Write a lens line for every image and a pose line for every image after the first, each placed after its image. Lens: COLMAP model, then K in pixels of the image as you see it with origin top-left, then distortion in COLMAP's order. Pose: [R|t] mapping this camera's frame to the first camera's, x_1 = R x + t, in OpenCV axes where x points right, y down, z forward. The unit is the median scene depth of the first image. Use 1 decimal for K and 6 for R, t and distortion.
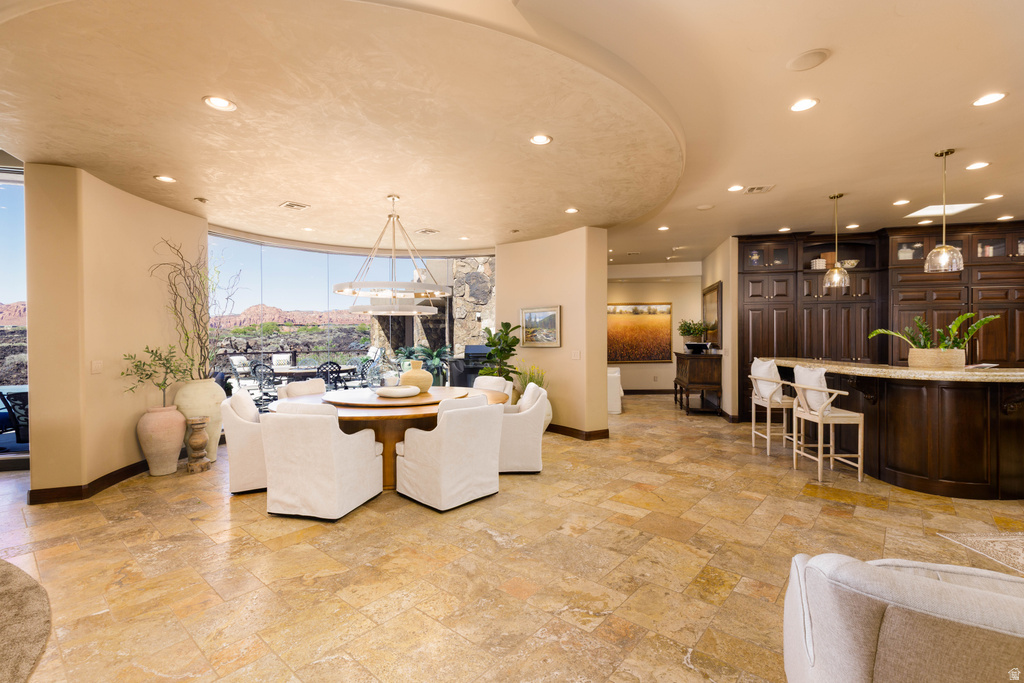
lens RADIAL K [[455.6, 0, 511.5], [0, 455.6, 339.4], [0, 0, 1]] dist [0.001632, -0.000616]
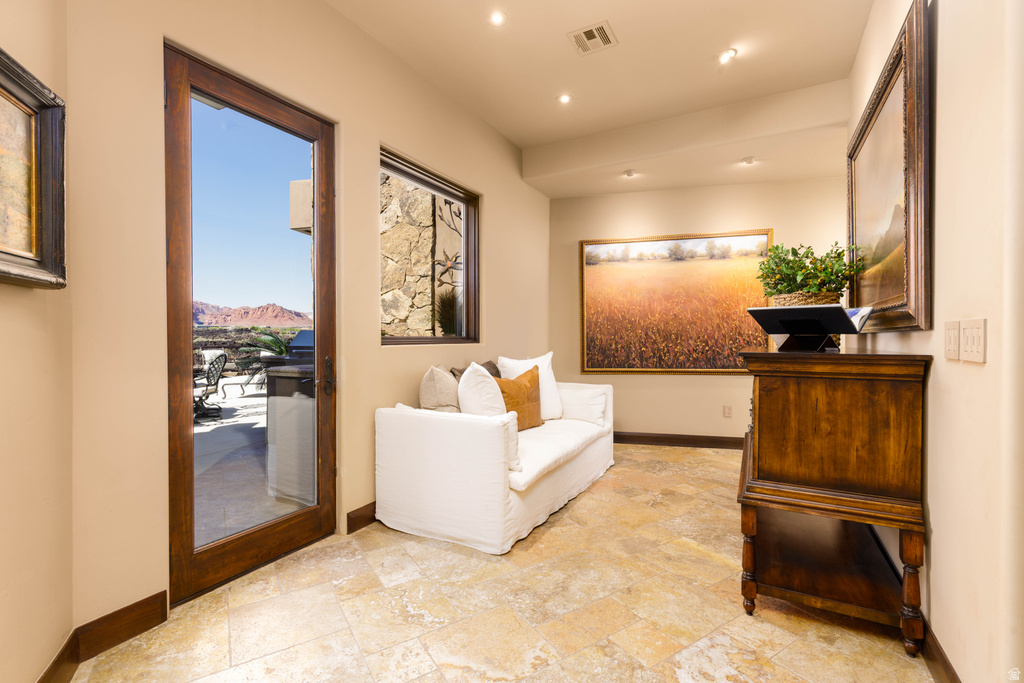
lens RADIAL K [[455.6, 0, 506.6], [0, 455.6, 339.4], [0, 0, 1]] dist [0.001632, -0.000616]
pose [[0.958298, 0.009817, -0.285601, 0.335369], [-0.008963, 0.999951, 0.004298, 0.026356], [0.285629, -0.001558, 0.958339, 0.745956]]
